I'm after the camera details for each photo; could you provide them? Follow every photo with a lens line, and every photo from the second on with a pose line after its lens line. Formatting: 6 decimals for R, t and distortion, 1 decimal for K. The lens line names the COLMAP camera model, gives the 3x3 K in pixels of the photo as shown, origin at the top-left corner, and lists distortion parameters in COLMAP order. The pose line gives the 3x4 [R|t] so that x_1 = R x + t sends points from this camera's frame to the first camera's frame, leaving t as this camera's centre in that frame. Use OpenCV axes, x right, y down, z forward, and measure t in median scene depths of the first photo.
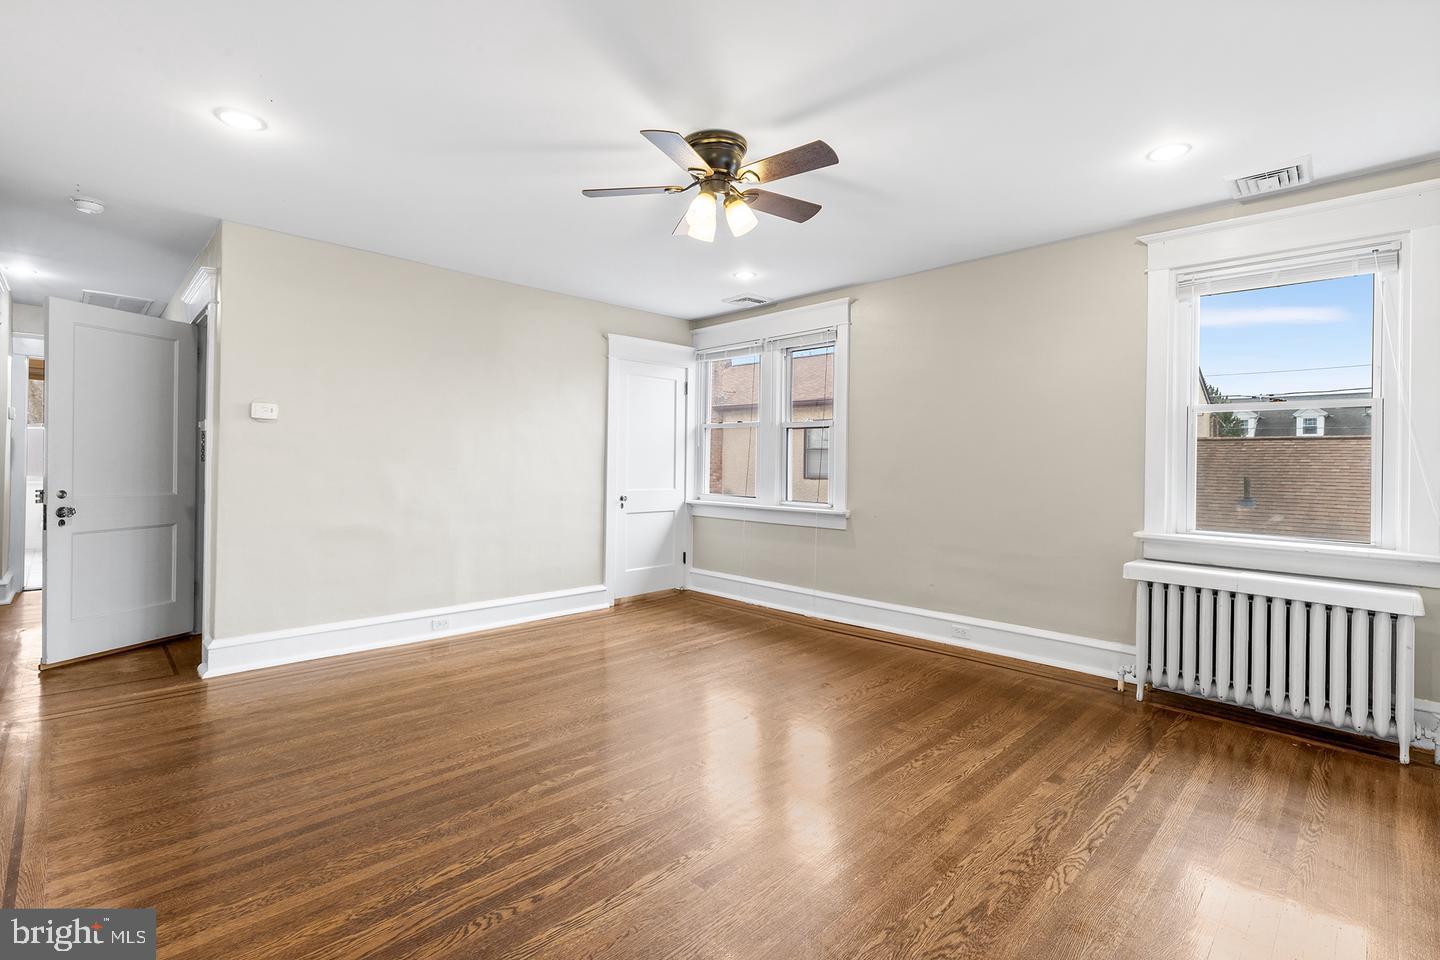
lens RADIAL K [[652.2, 0, 726.1], [0, 652.2, 464.8], [0, 0, 1]] dist [0.002011, 0.000270]
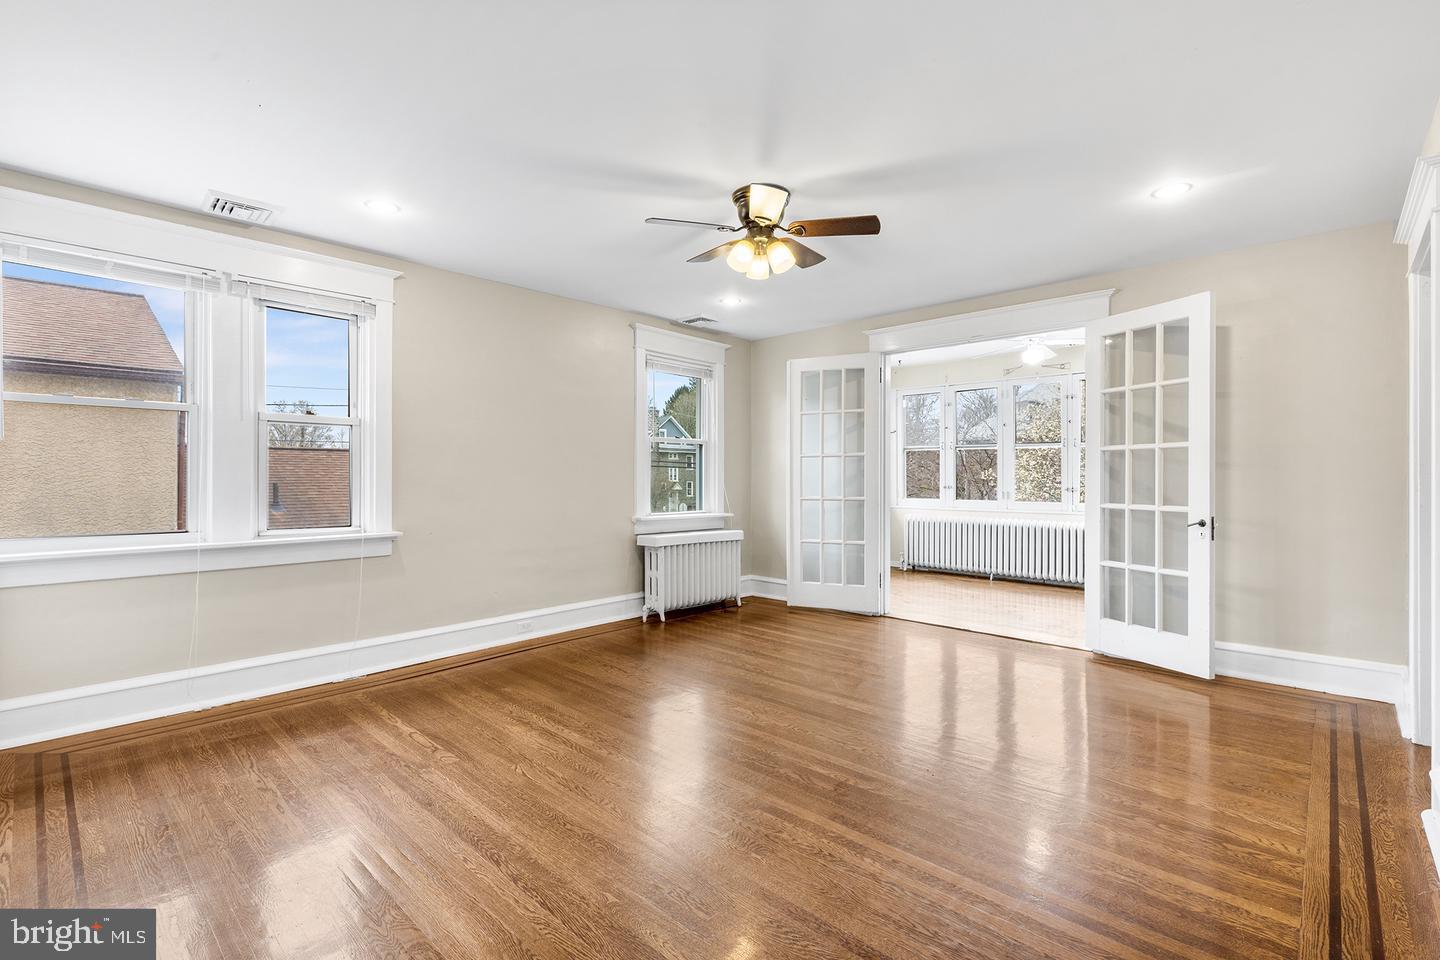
lens RADIAL K [[652.2, 0, 719.3], [0, 652.2, 479.3], [0, 0, 1]] dist [0.002011, 0.000270]
pose [[-0.027640, -0.015052, 0.999505, -0.823847], [0.000941, 0.999886, 0.015084, -0.008672], [-0.999618, 0.001357, -0.027622, 0.783301]]
